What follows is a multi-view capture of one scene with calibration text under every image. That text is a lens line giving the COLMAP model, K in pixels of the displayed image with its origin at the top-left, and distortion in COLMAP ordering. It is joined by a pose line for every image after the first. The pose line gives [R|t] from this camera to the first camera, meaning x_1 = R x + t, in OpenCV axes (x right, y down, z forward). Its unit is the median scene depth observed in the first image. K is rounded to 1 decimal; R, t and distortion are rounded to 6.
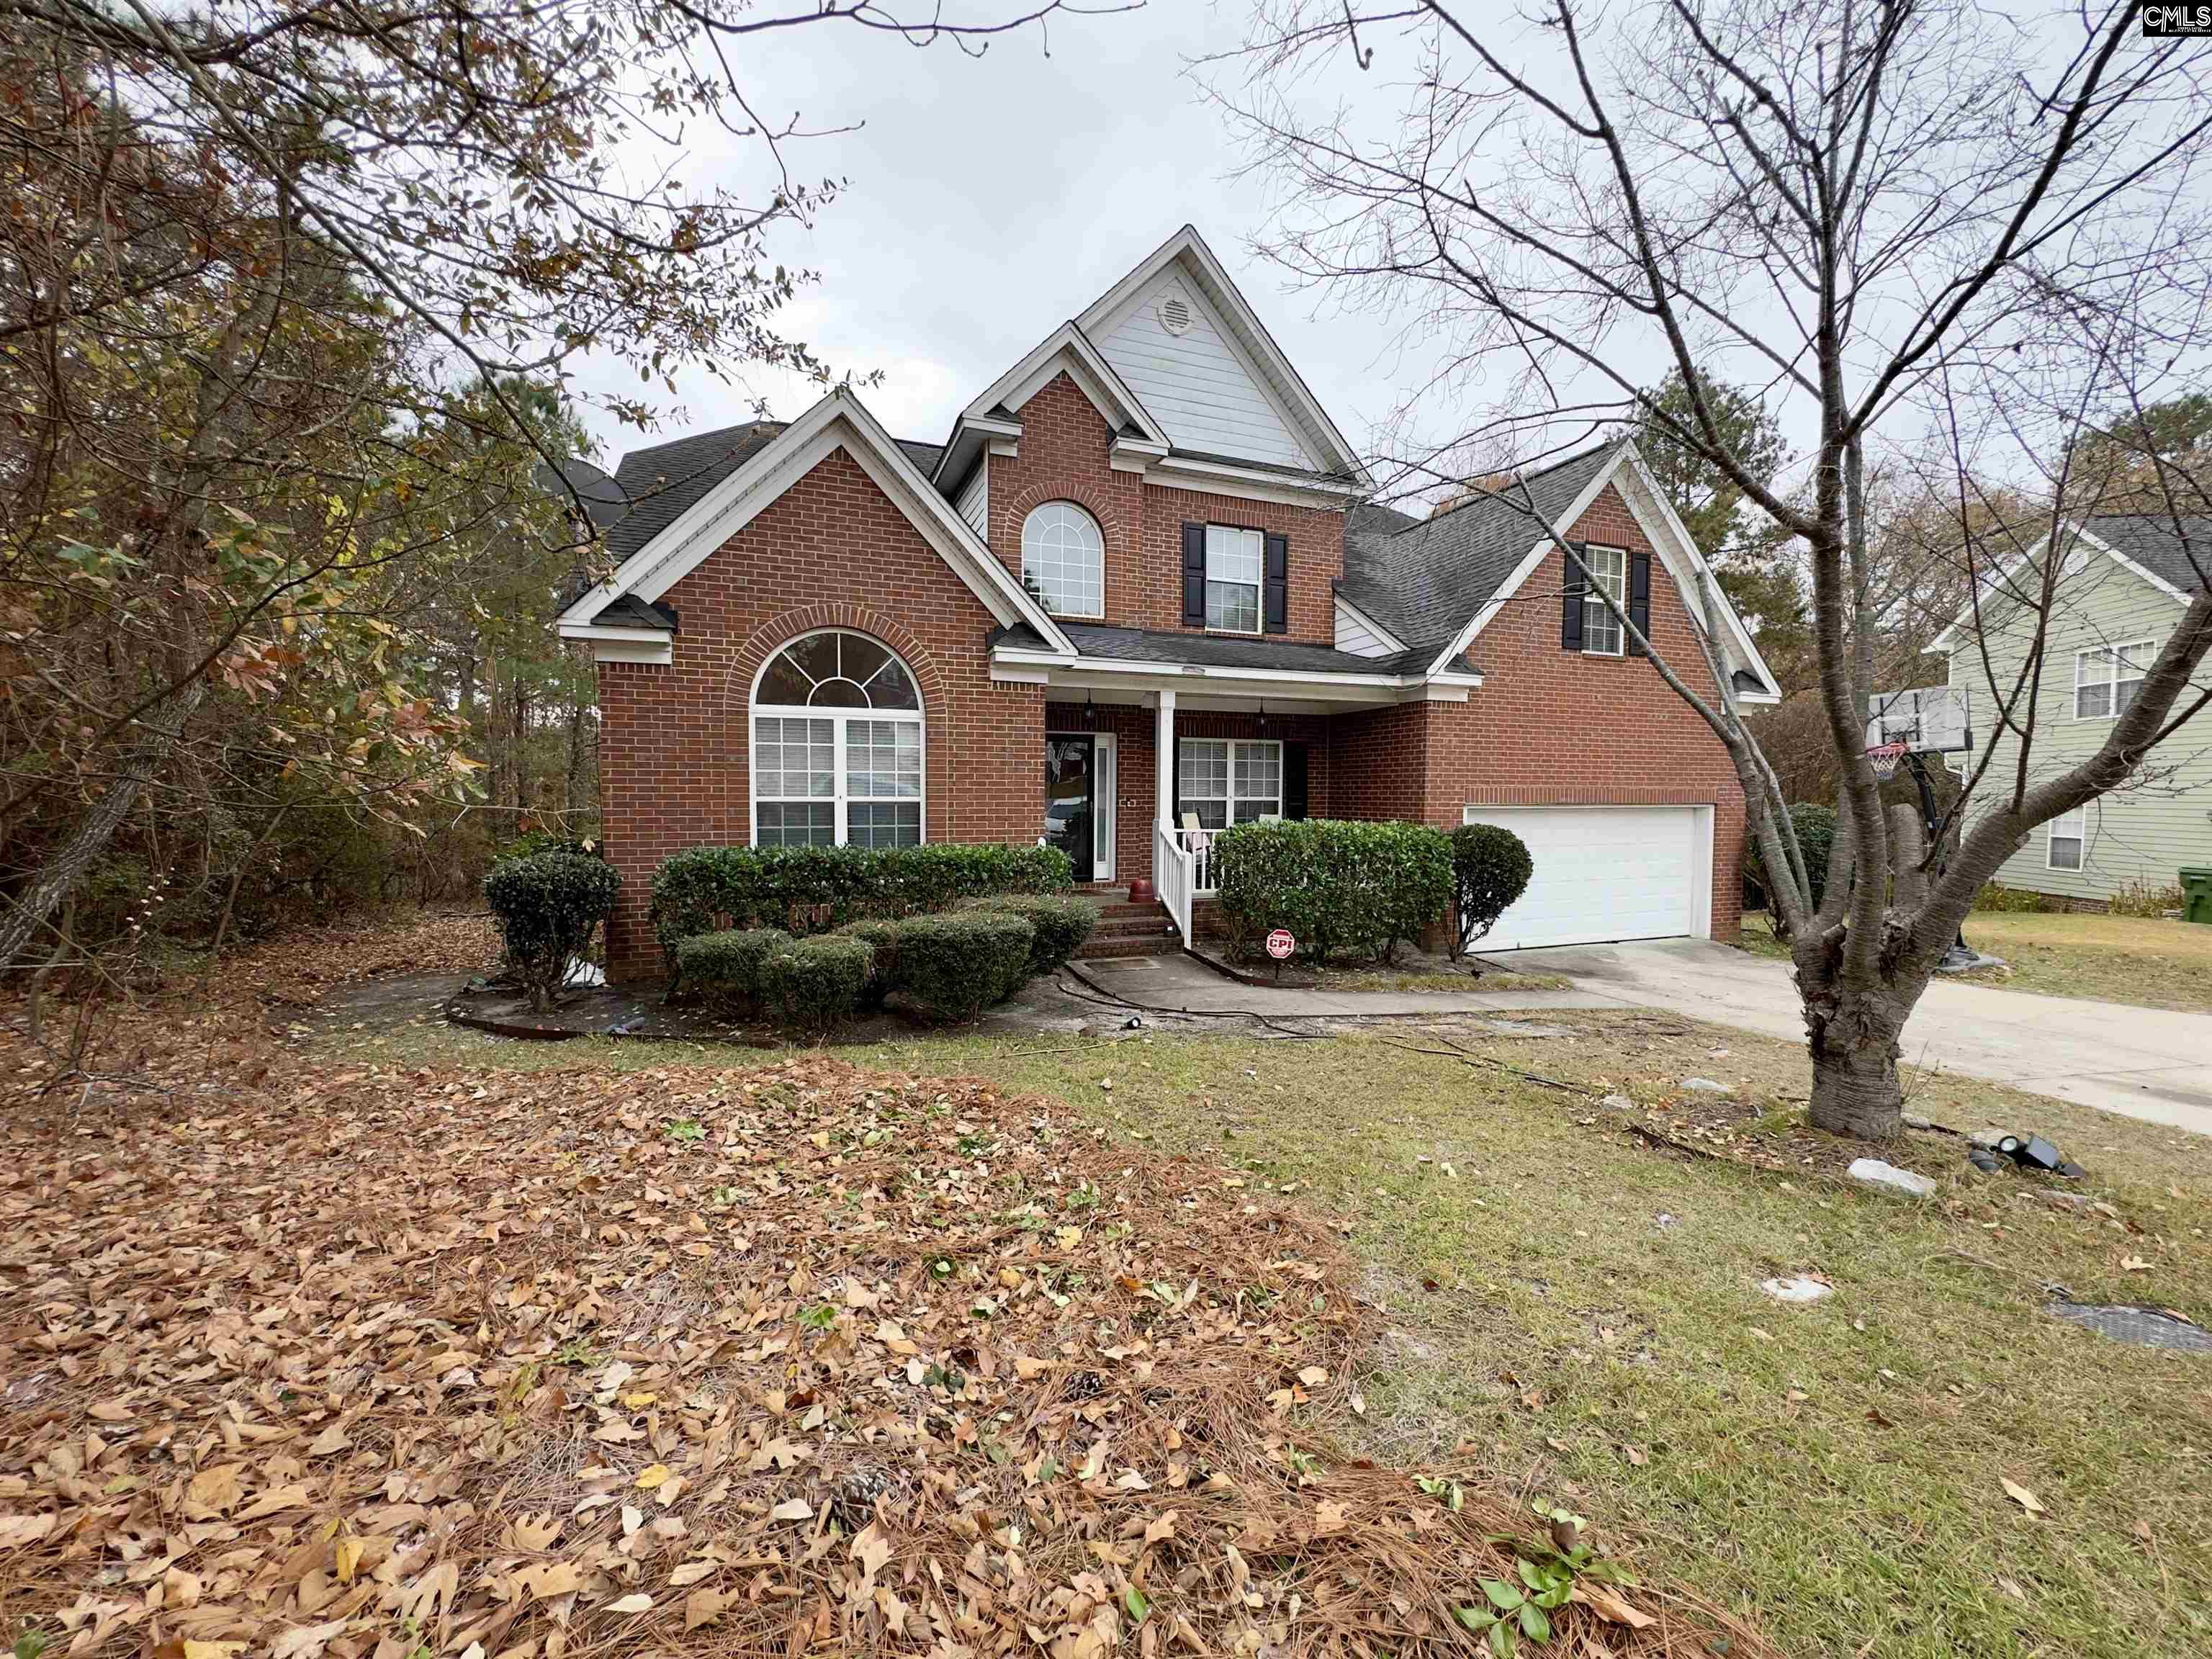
lens RADIAL K [[882.6, 0, 1105.0], [0, 882.6, 831.9], [0, 0, 1]] dist [-0.002814, -0.000082]
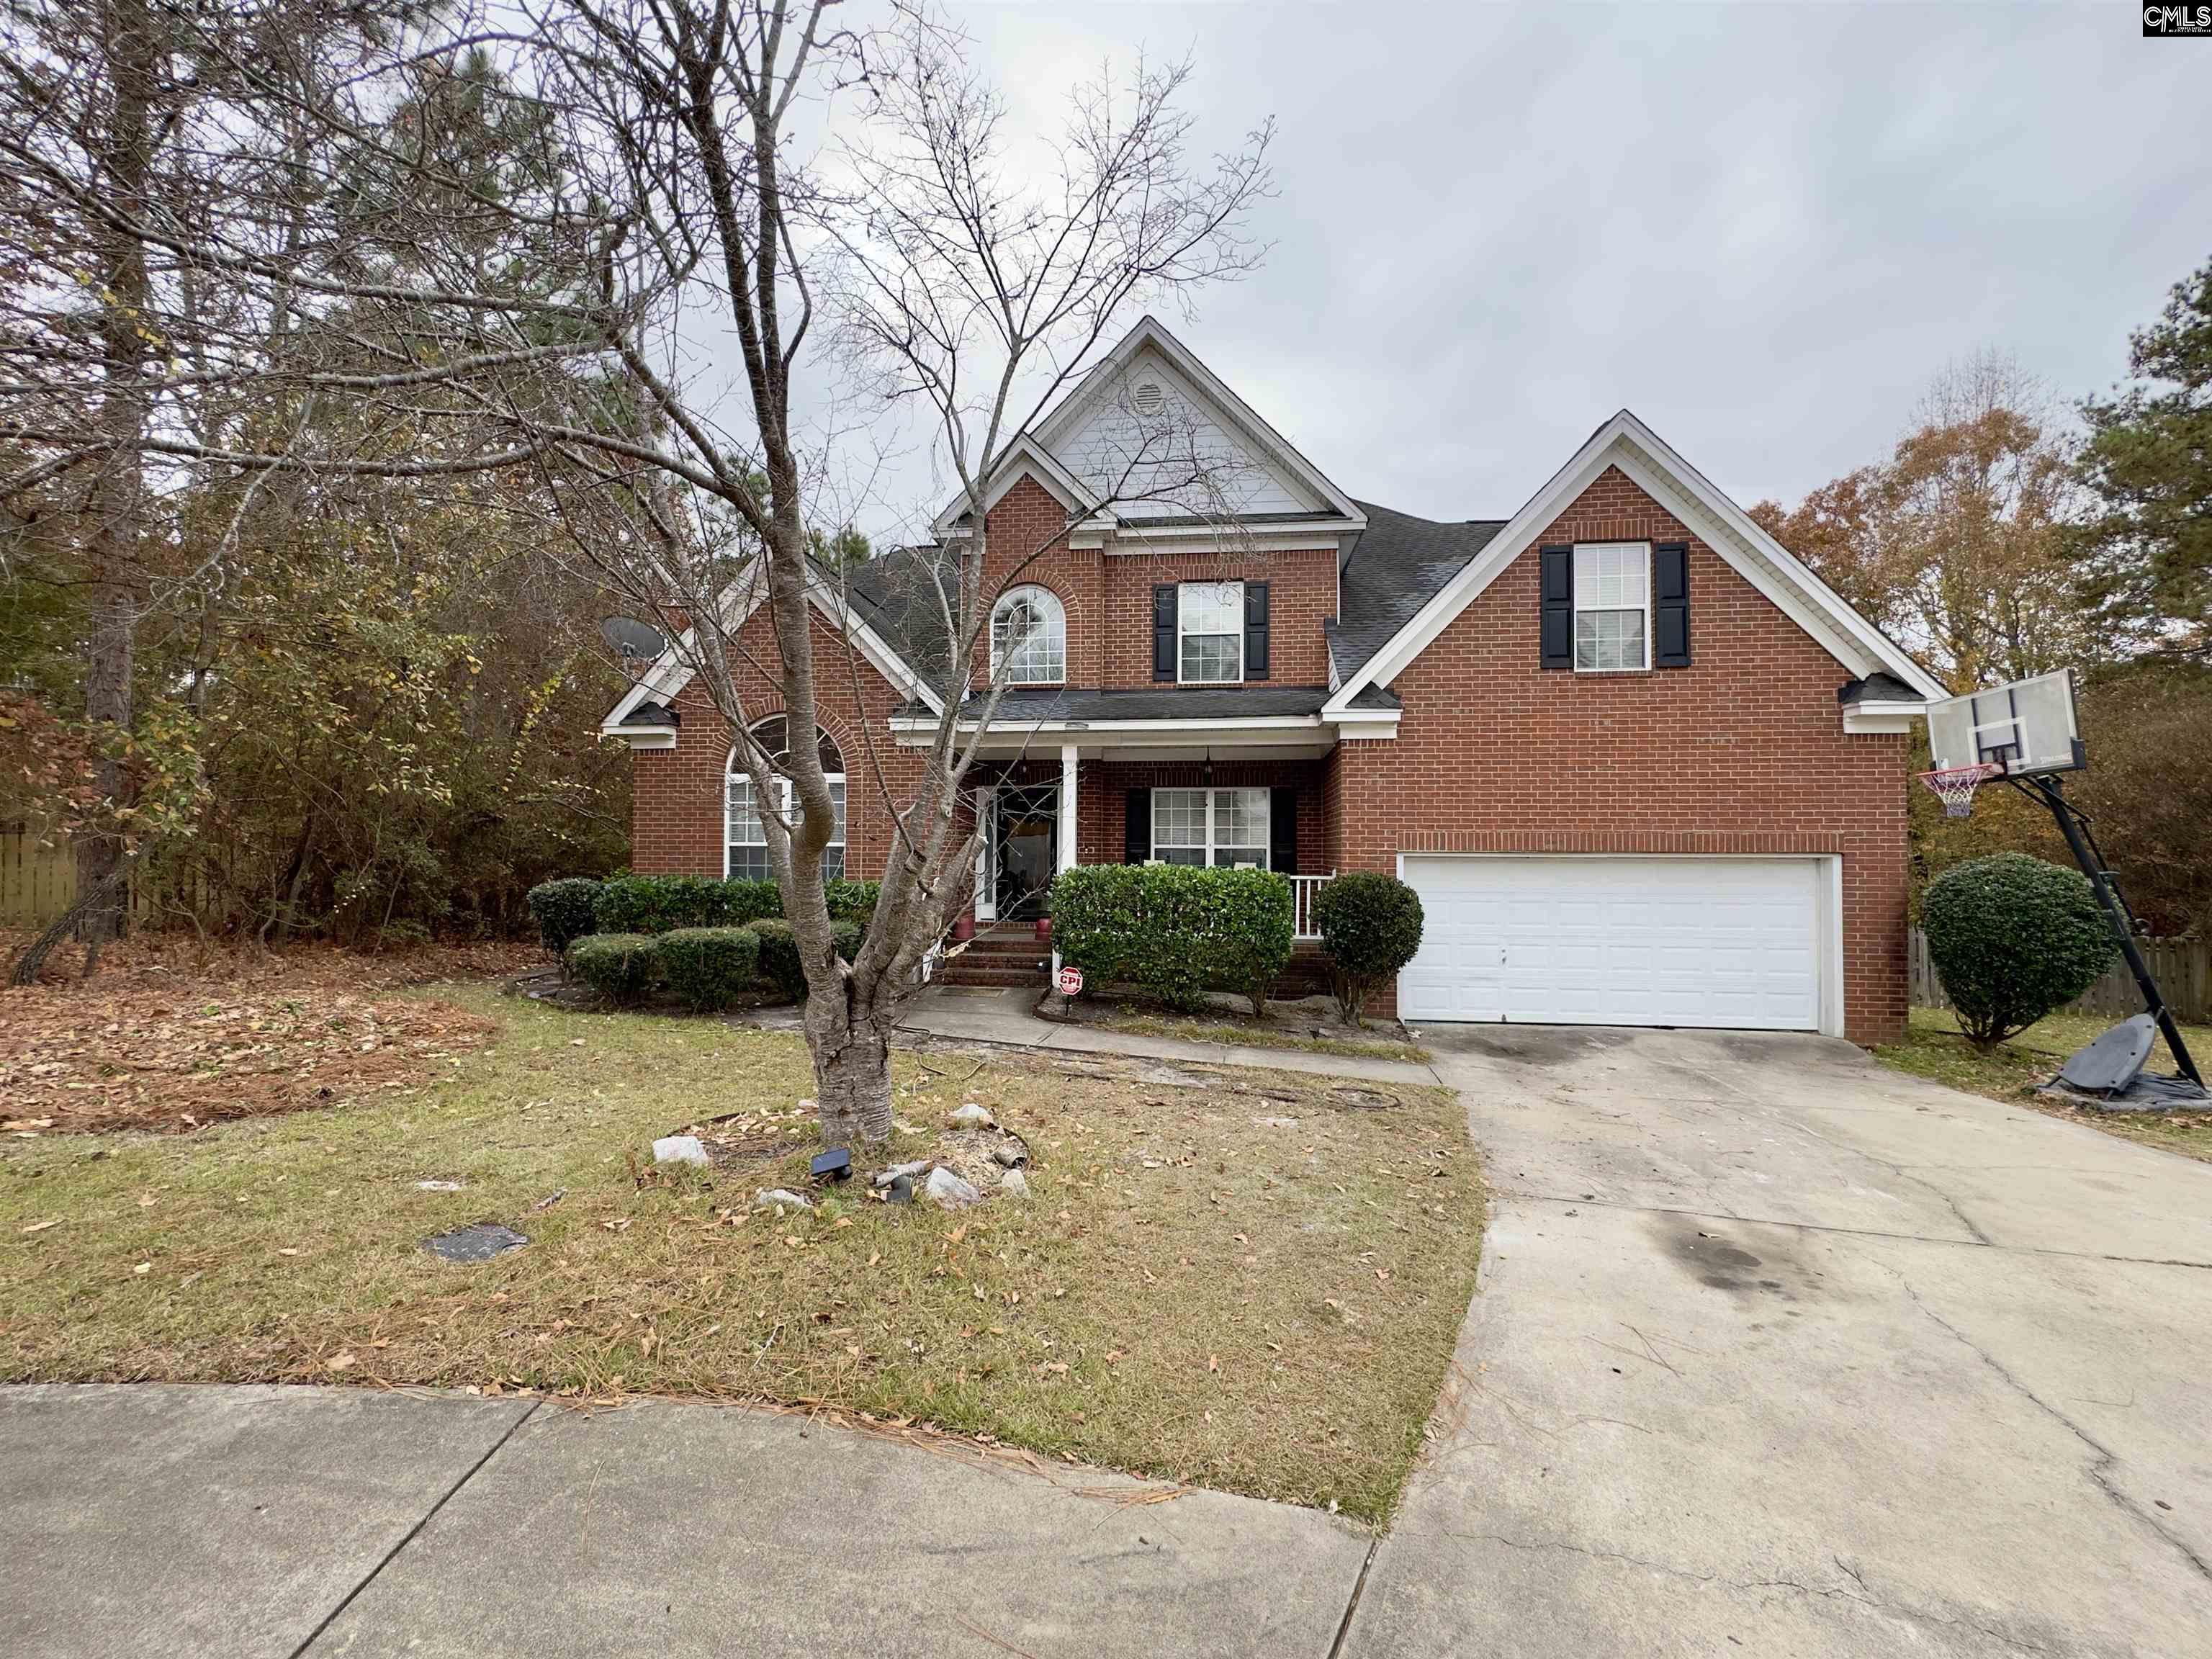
lens RADIAL K [[882.6, 0, 1105.0], [0, 882.6, 831.9], [0, 0, 1]] dist [-0.002814, -0.000082]
pose [[0.884295, -0.008025, -0.466860, 0.581440], [-0.020799, 0.998183, -0.056554, 0.006478], [0.466465, 0.059721, 0.882521, 0.062472]]
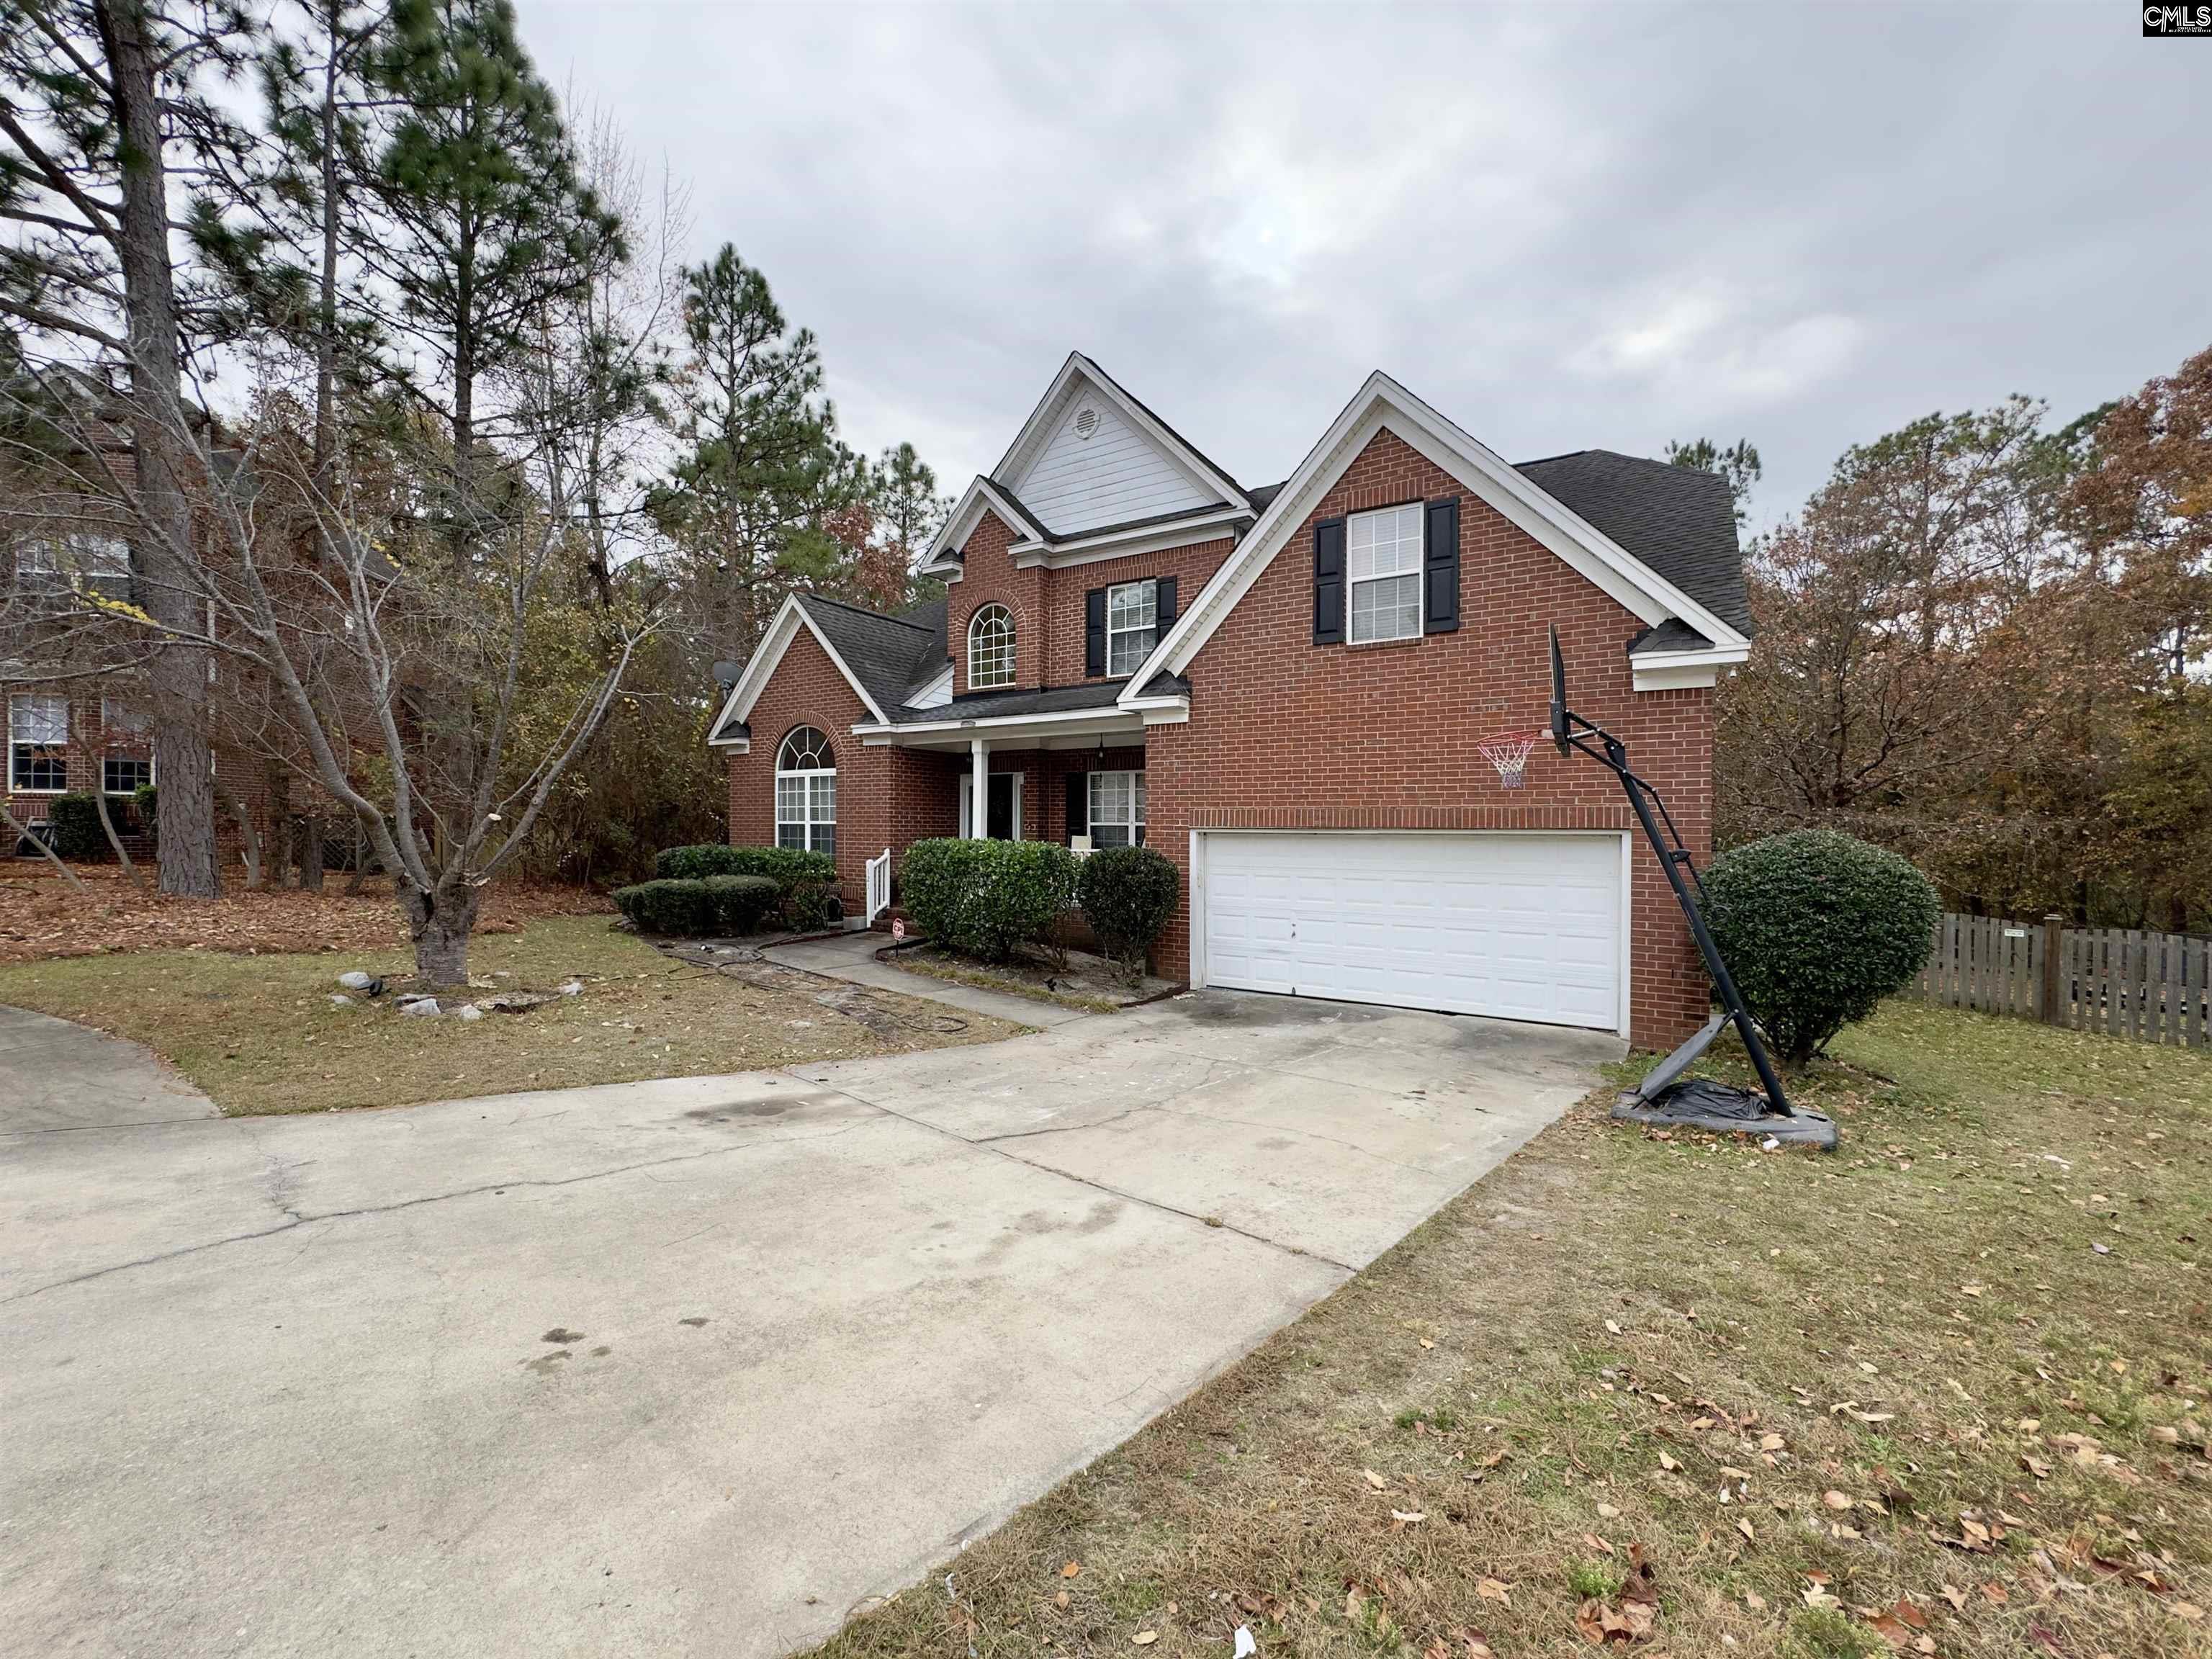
lens RADIAL K [[882.6, 0, 1105.0], [0, 882.6, 831.9], [0, 0, 1]] dist [-0.002814, -0.000082]
pose [[0.597453, 0.004458, -0.801892, 1.160765], [-0.035130, 0.999170, -0.020618, -0.003120], [0.801134, 0.040489, 0.597114, 0.354954]]
